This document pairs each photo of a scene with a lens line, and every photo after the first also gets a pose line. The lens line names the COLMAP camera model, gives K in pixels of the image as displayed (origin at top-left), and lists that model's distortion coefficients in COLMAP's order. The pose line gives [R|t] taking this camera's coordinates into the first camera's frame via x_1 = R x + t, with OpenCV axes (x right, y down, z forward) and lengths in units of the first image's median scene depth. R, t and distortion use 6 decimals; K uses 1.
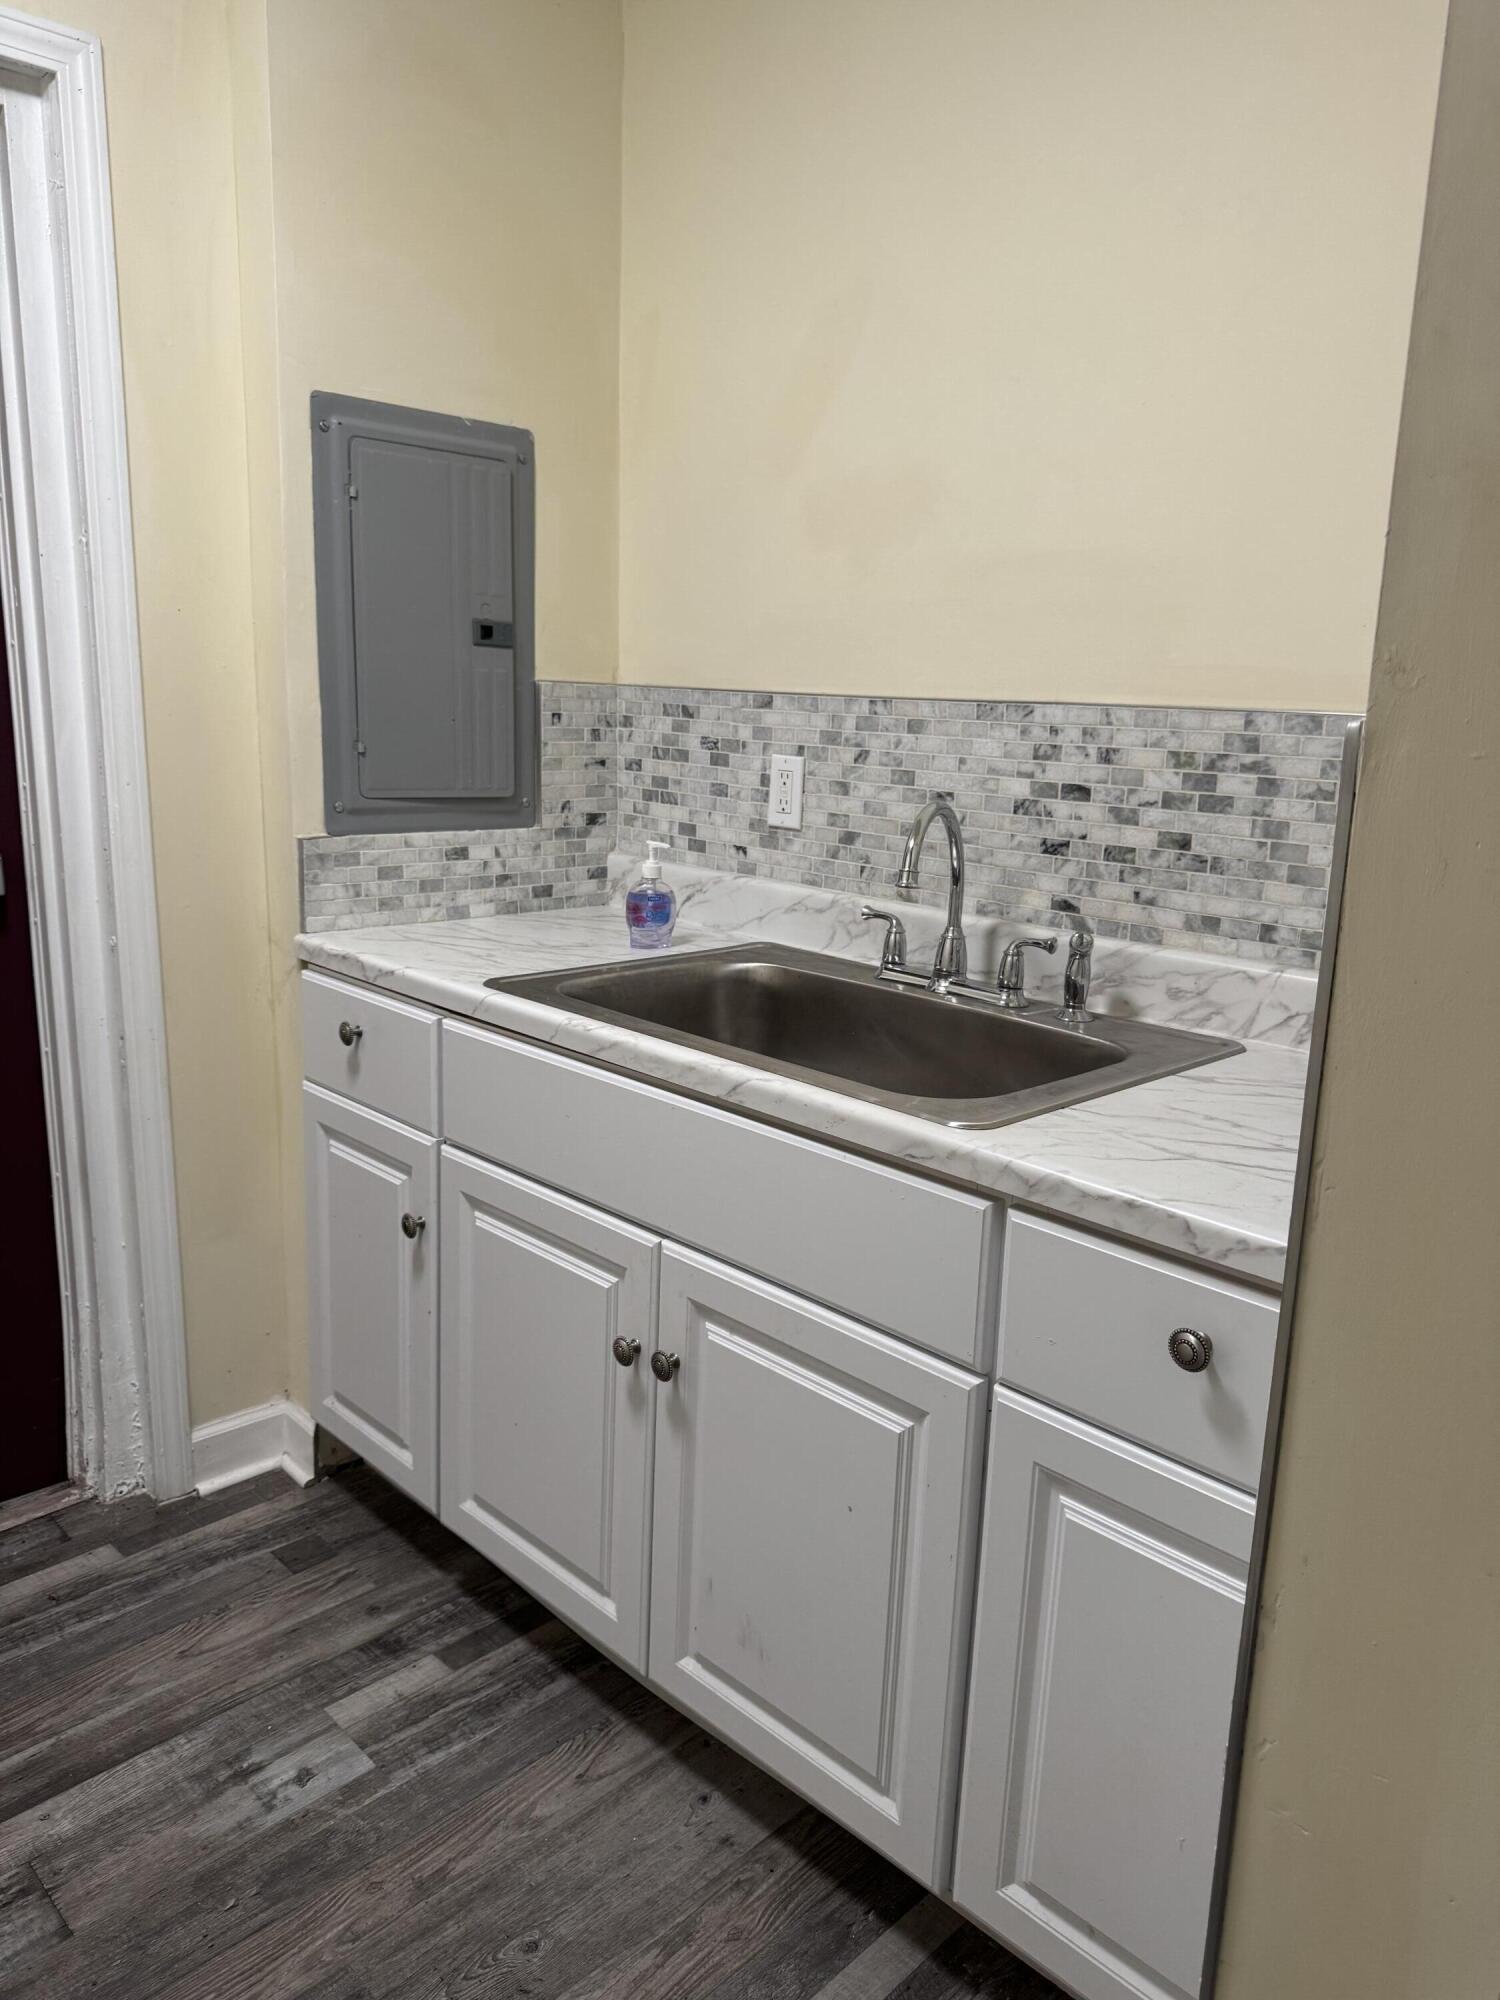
lens RADIAL K [[1419.1, 0, 739.4], [0, 1419.1, 1017.0], [0, 0, 1]] dist [0.027791, -0.027624]
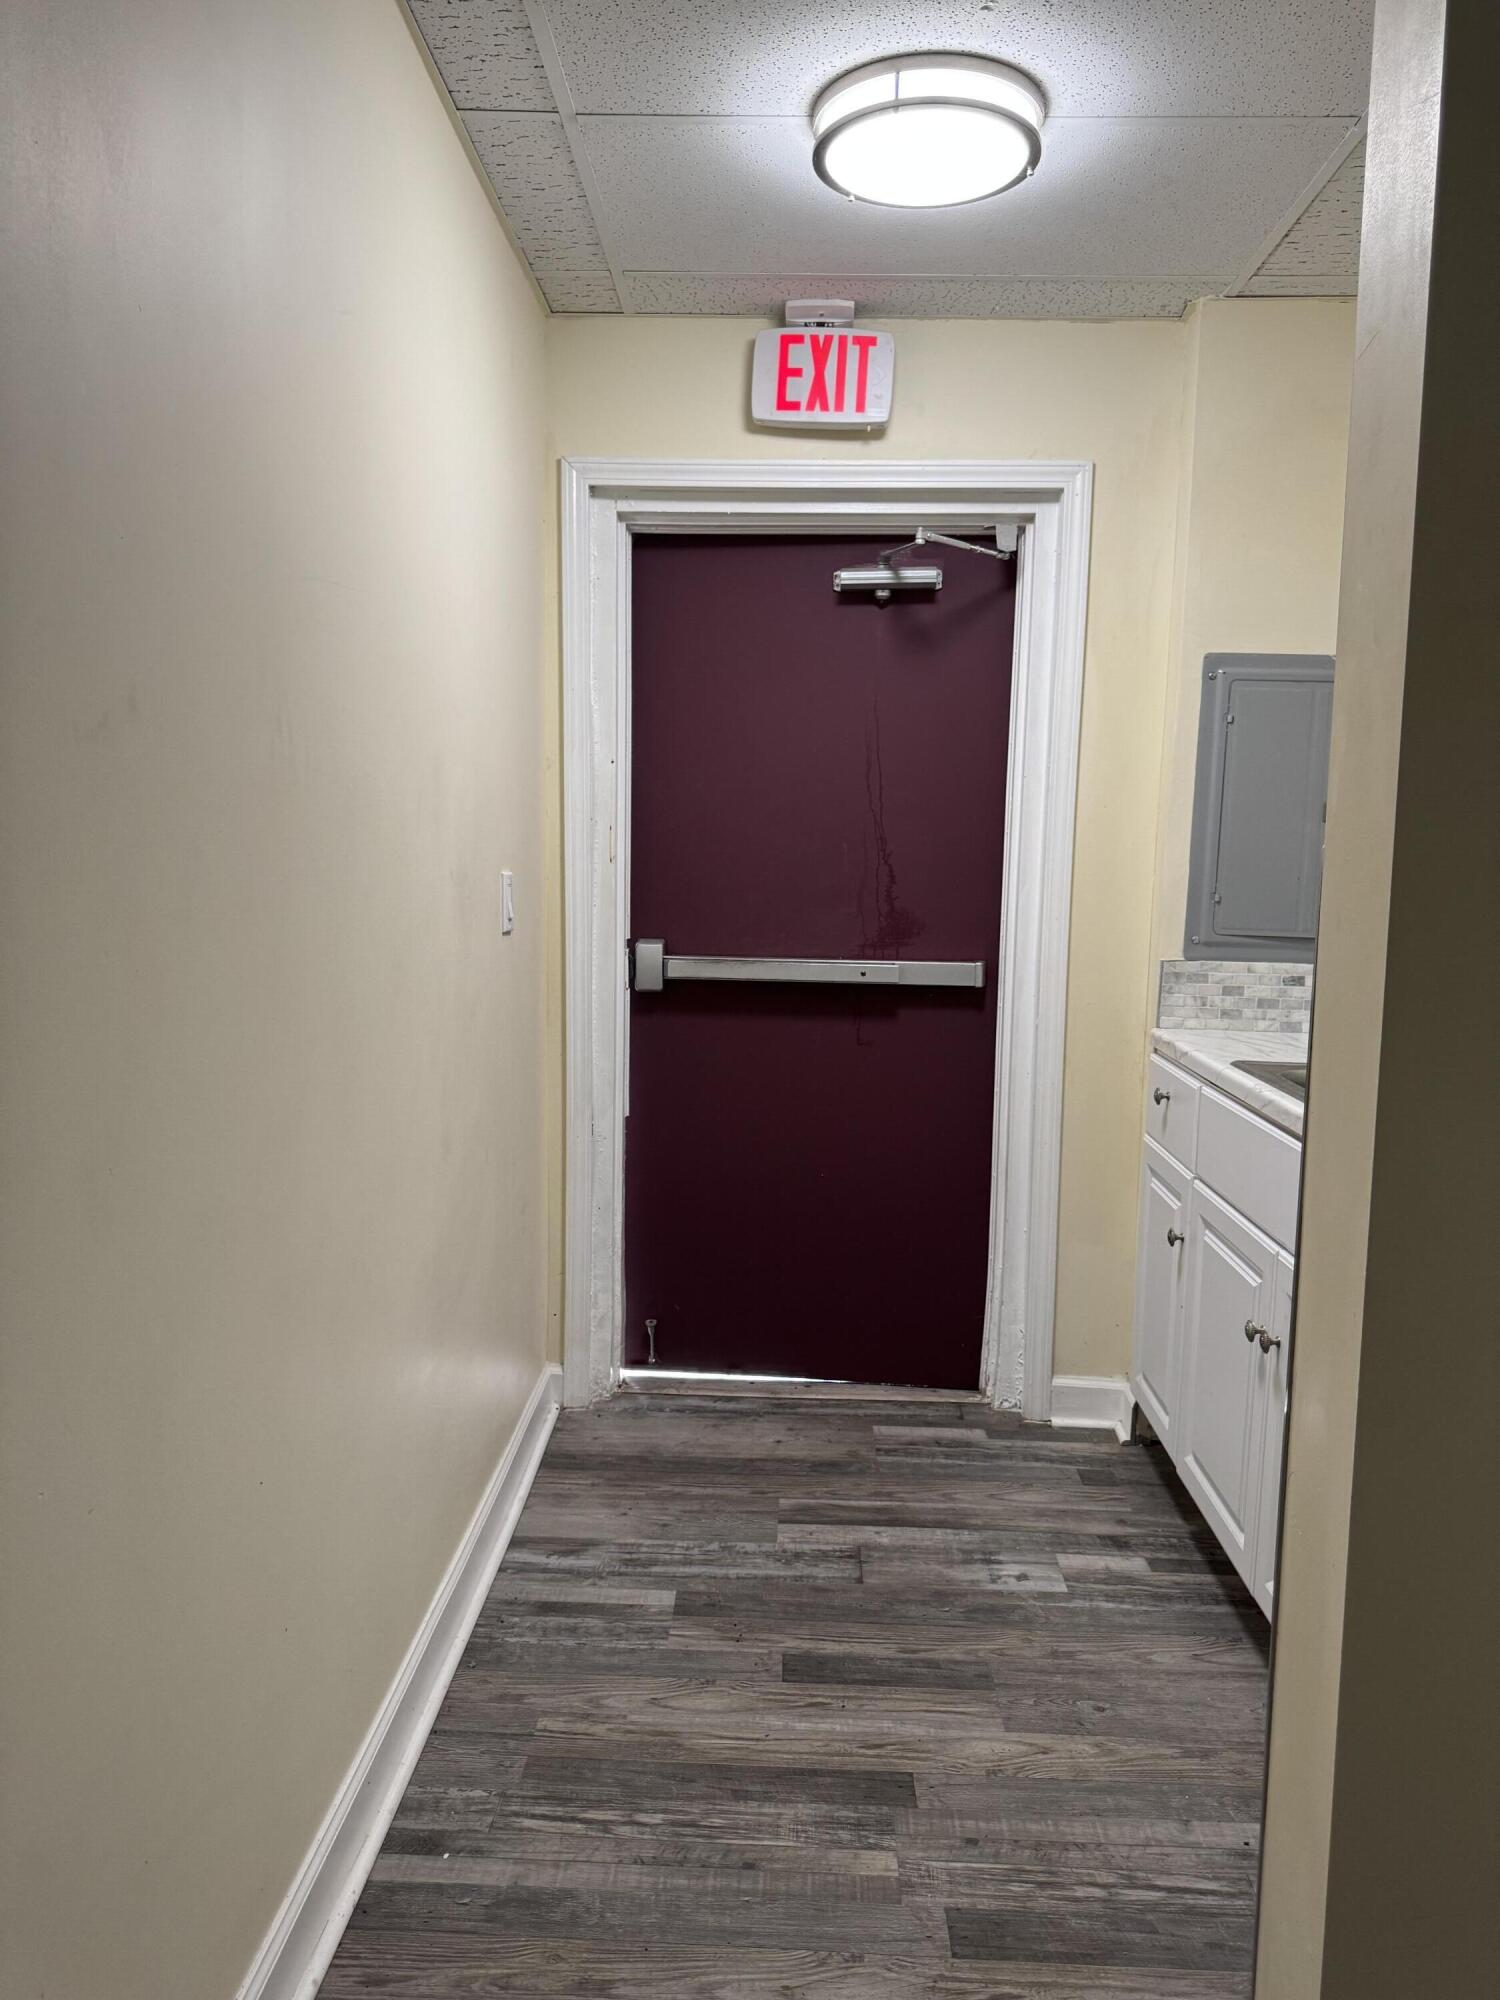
lens RADIAL K [[1419.1, 0, 739.4], [0, 1419.1, 1017.0], [0, 0, 1]] dist [0.027791, -0.027624]
pose [[0.678010, 0.067739, -0.731925, 0.465736], [-0.160574, 0.985344, -0.057553, 0.081971], [0.717300, 0.156549, 0.678950, -0.259280]]
